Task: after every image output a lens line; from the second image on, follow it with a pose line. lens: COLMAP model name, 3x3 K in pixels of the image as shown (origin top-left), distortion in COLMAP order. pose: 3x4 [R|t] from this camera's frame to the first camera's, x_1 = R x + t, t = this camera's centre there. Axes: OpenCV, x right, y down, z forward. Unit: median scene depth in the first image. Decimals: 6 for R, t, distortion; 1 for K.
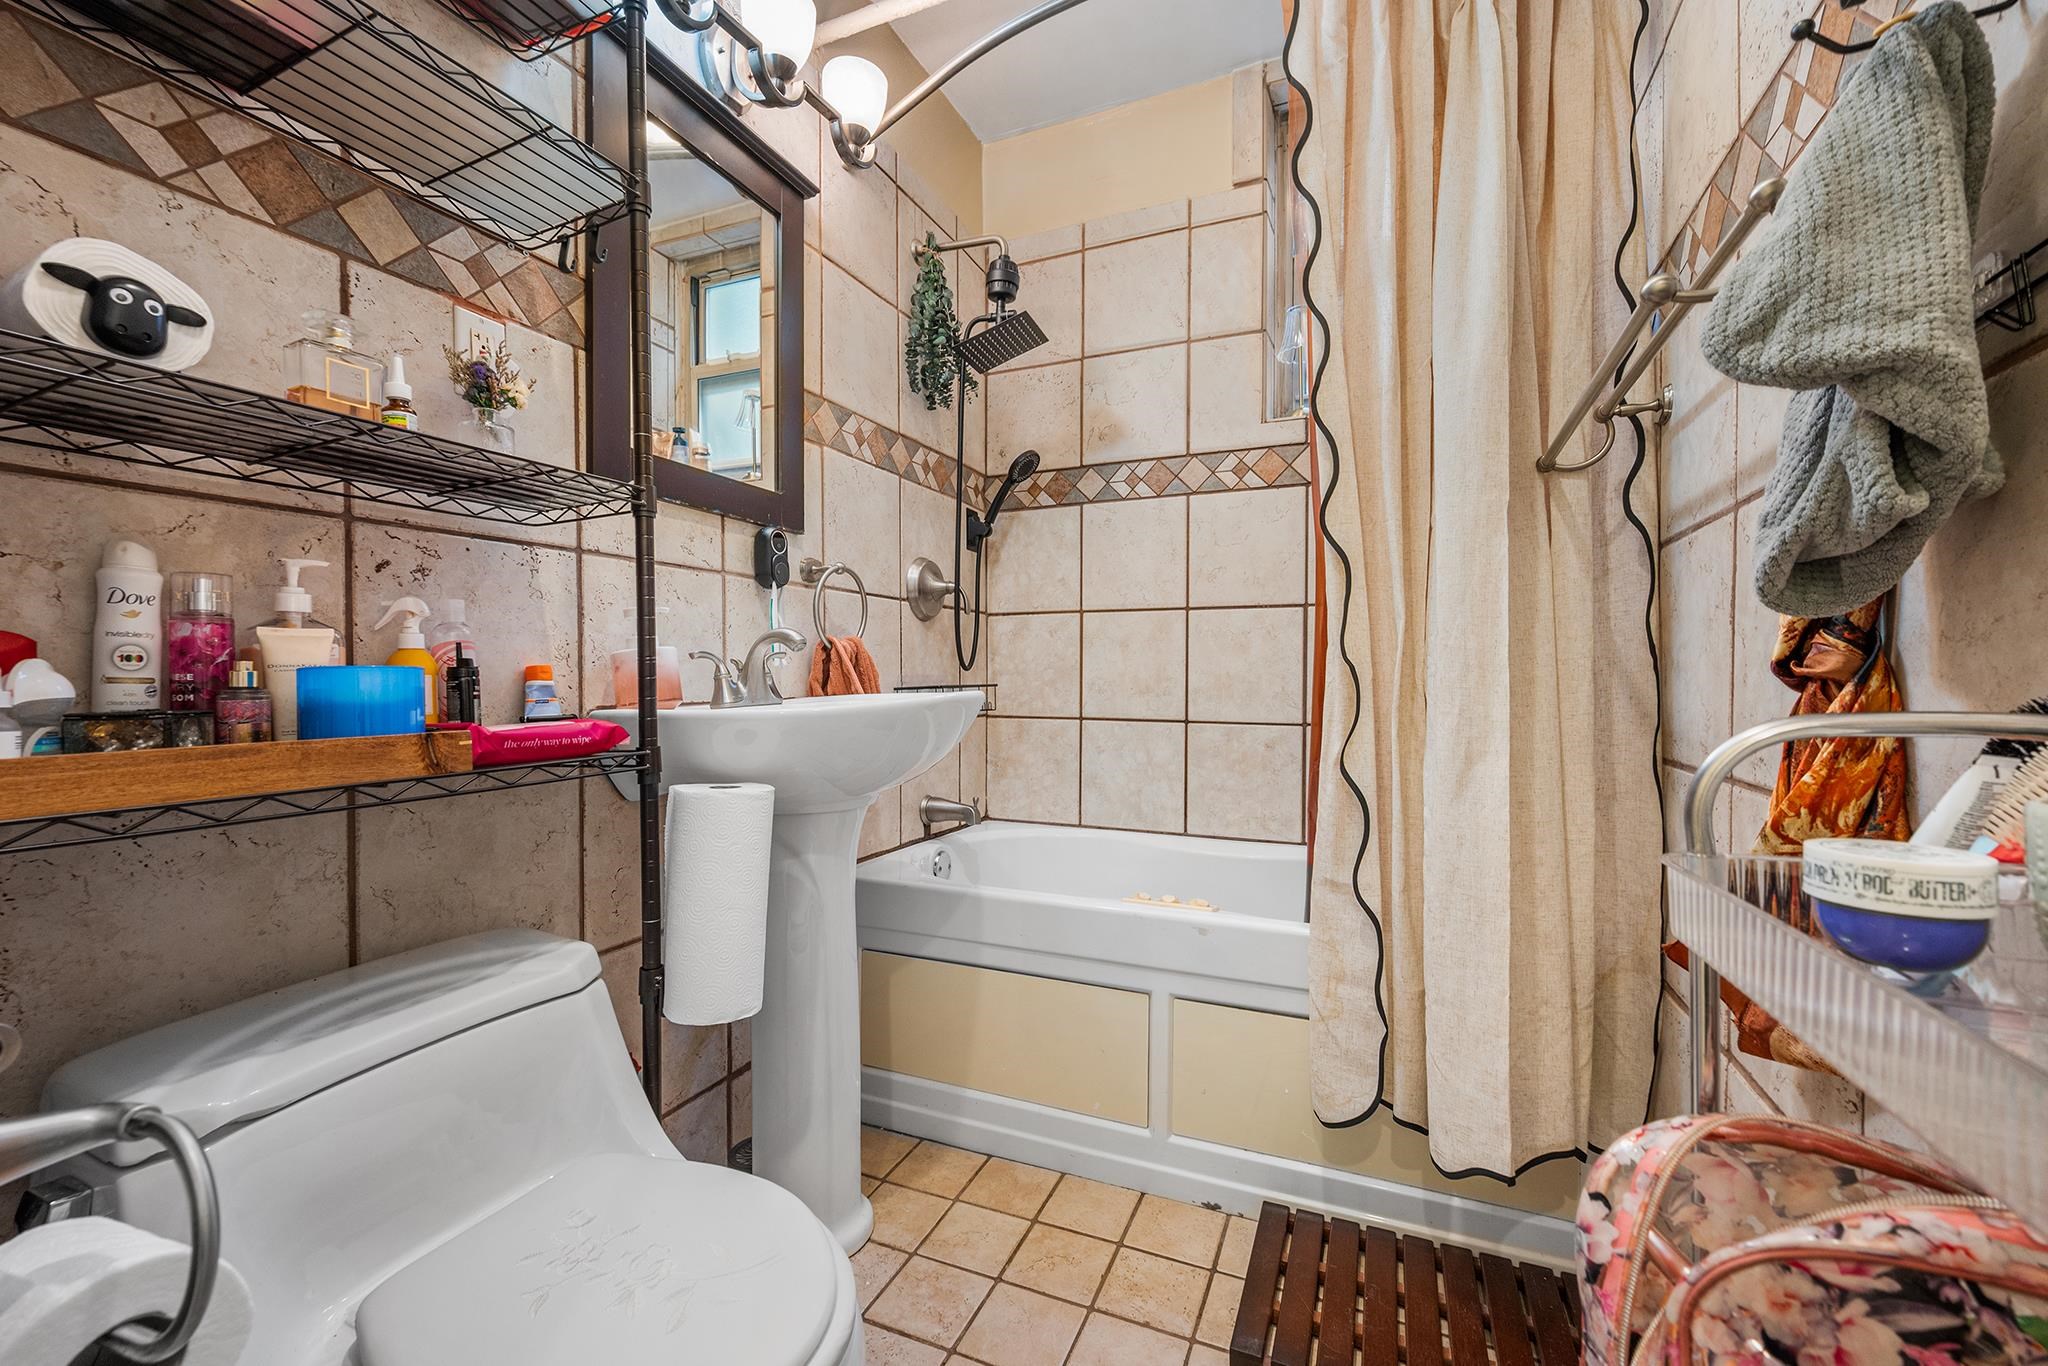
lens RADIAL K [[818.8, 0, 1024.0], [0, 818.8, 770.8], [0, 0, 1]] dist [0.005484, 0.000158]
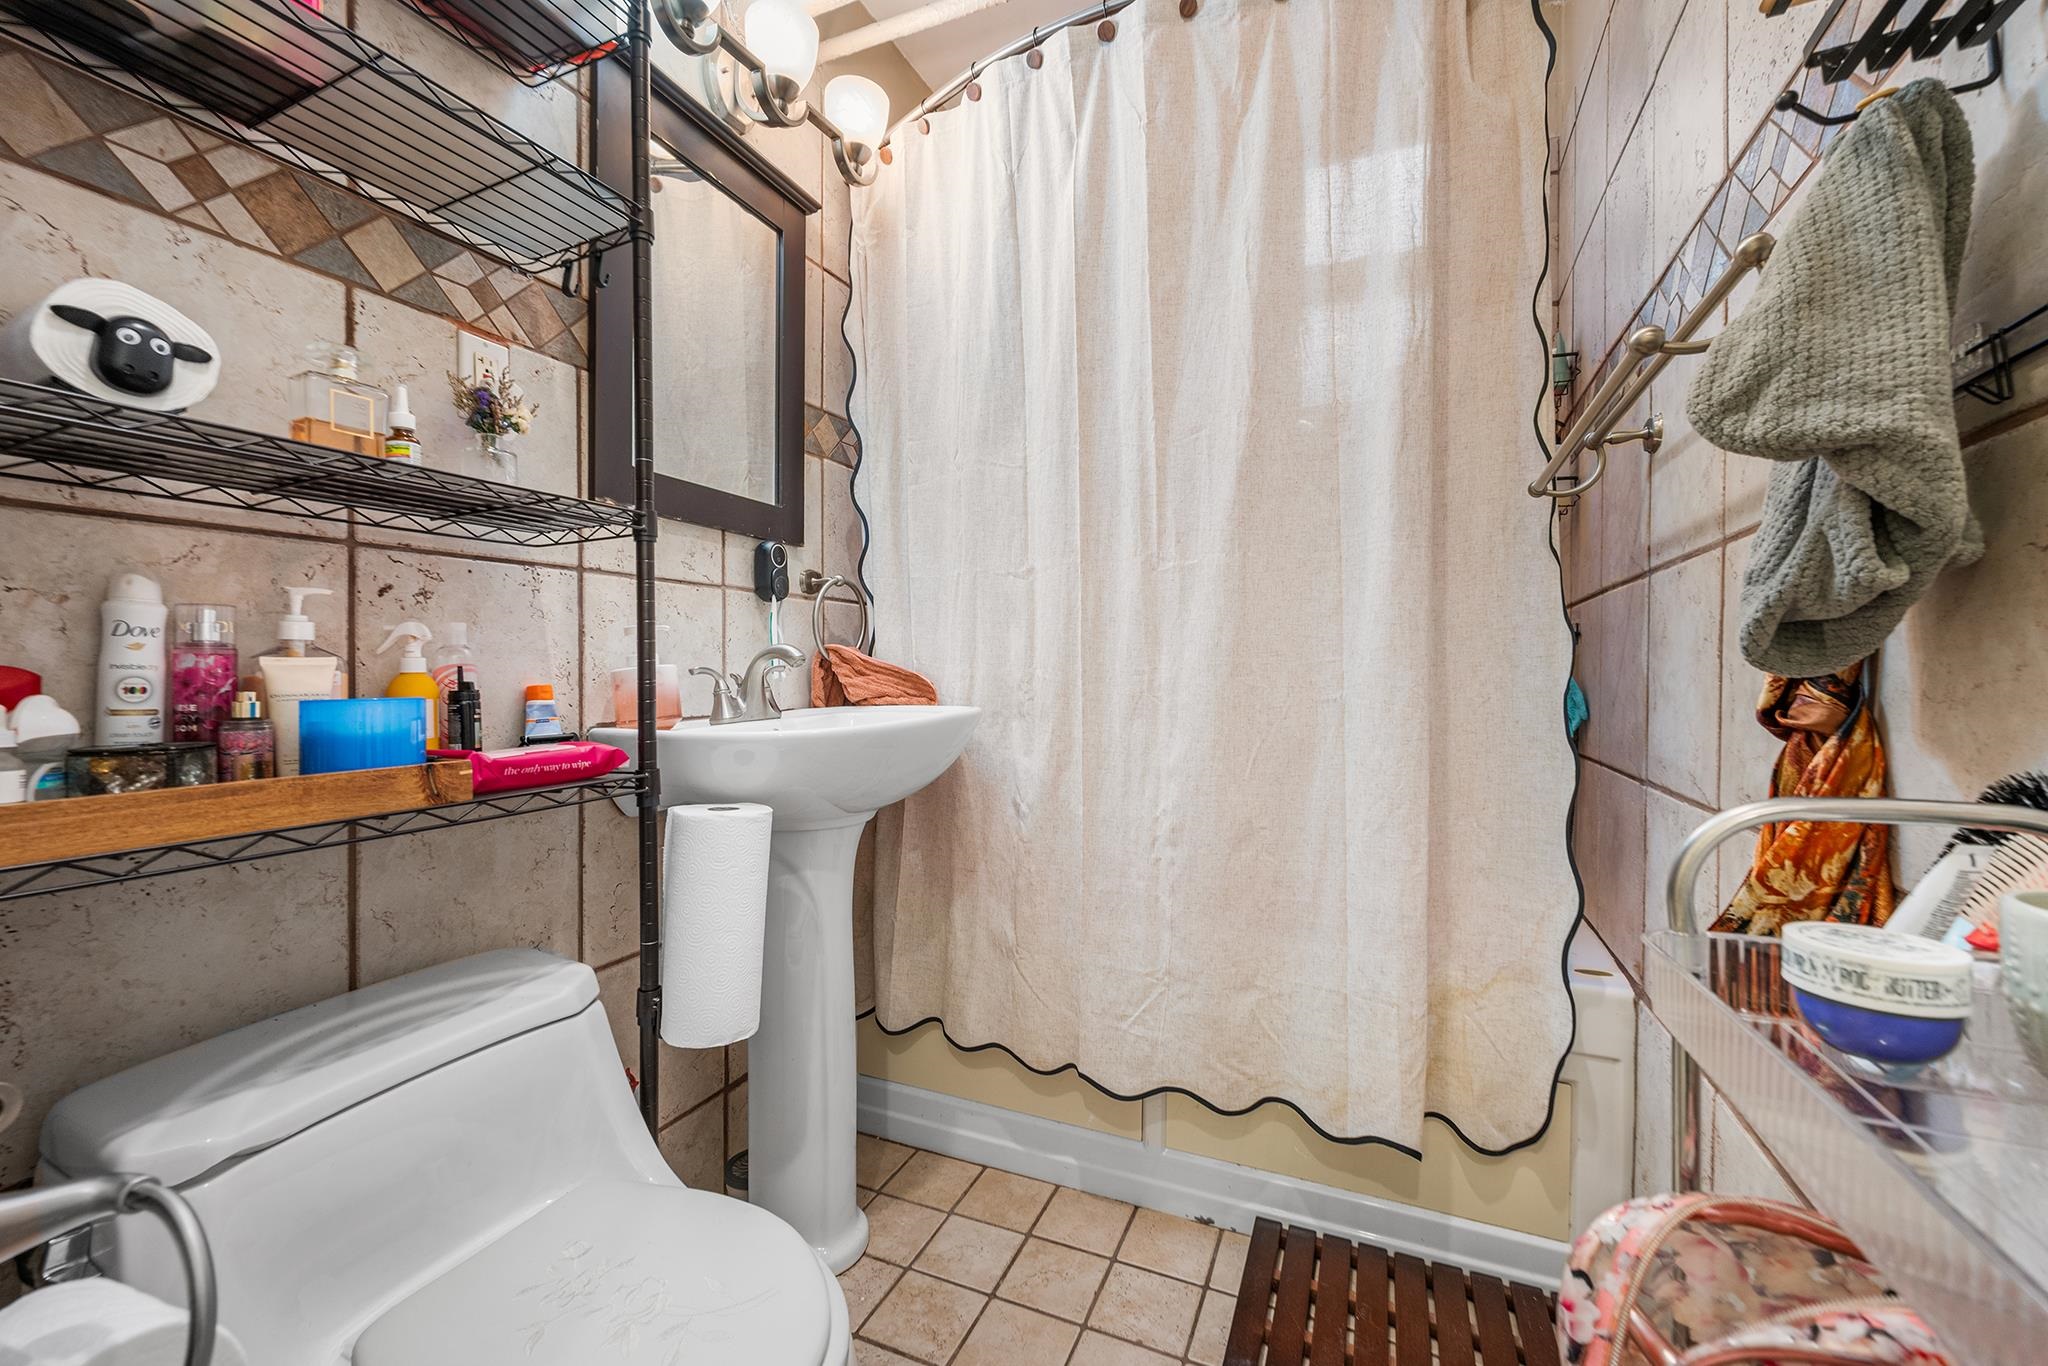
lens RADIAL K [[818.8, 0, 1029.6], [0, 818.8, 677.9], [0, 0, 1]] dist [0.005484, 0.000158]
pose [[0.999988, 0.004809, 0.001017, 0.010915], [-0.004806, 0.999986, -0.002124, -0.150304], [-0.001027, 0.002119, 0.999997, -0.010286]]
